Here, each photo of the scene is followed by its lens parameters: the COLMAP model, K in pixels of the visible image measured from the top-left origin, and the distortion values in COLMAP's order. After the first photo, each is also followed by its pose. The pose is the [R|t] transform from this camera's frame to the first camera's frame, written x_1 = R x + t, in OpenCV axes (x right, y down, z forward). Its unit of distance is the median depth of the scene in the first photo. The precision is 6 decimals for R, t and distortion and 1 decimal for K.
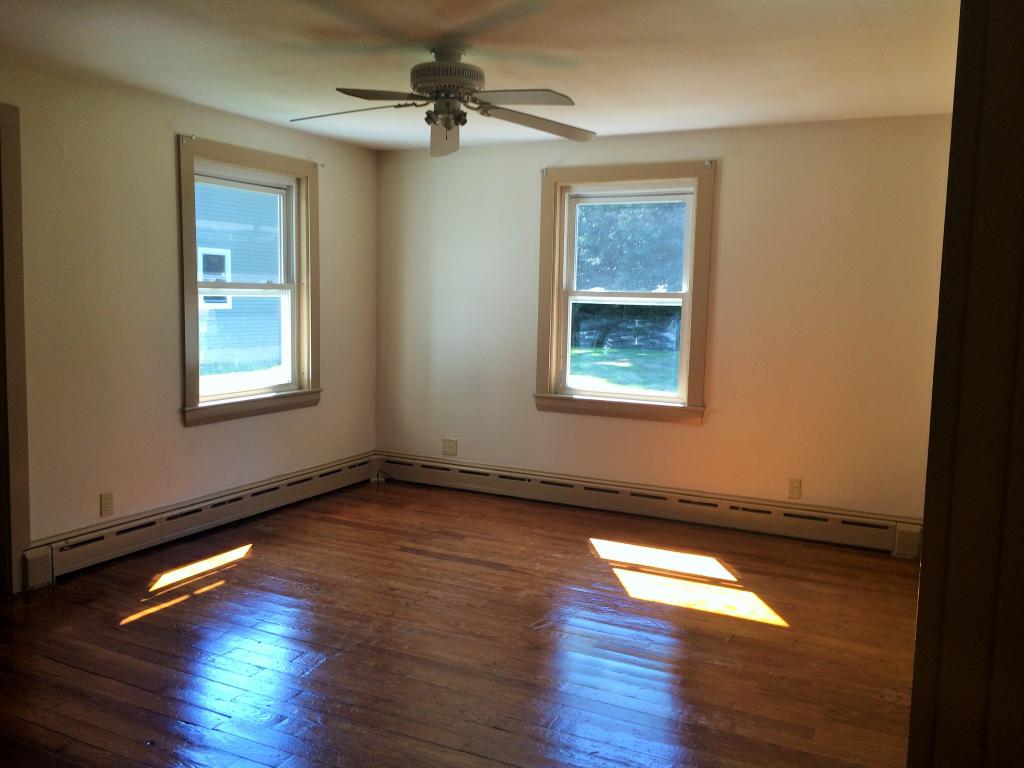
lens RADIAL K [[882.7, 0, 512.0], [0, 882.7, 384.0], [0, 0, 1]] dist [0.088699, -0.128473]
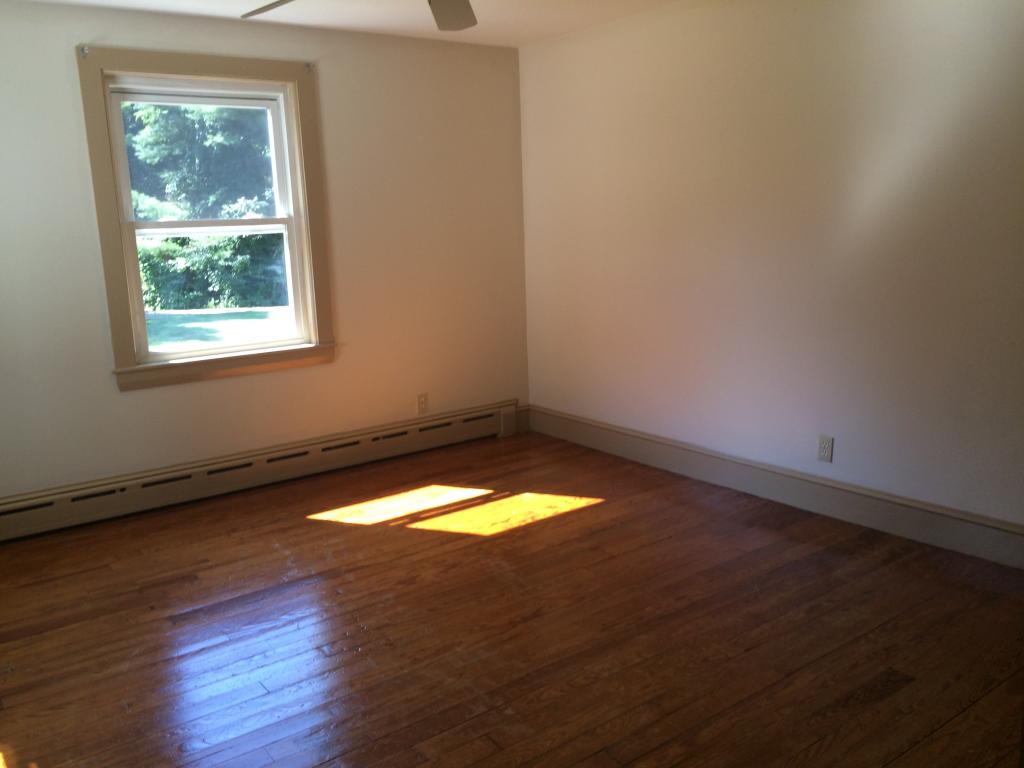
lens RADIAL K [[882.7, 0, 512.0], [0, 882.7, 384.0], [0, 0, 1]] dist [0.088699, -0.128473]
pose [[0.440772, -0.207684, 0.873263, -0.531840], [0.141981, 0.976749, 0.160631, -0.055058], [-0.886319, 0.053185, 0.460010, 0.435875]]
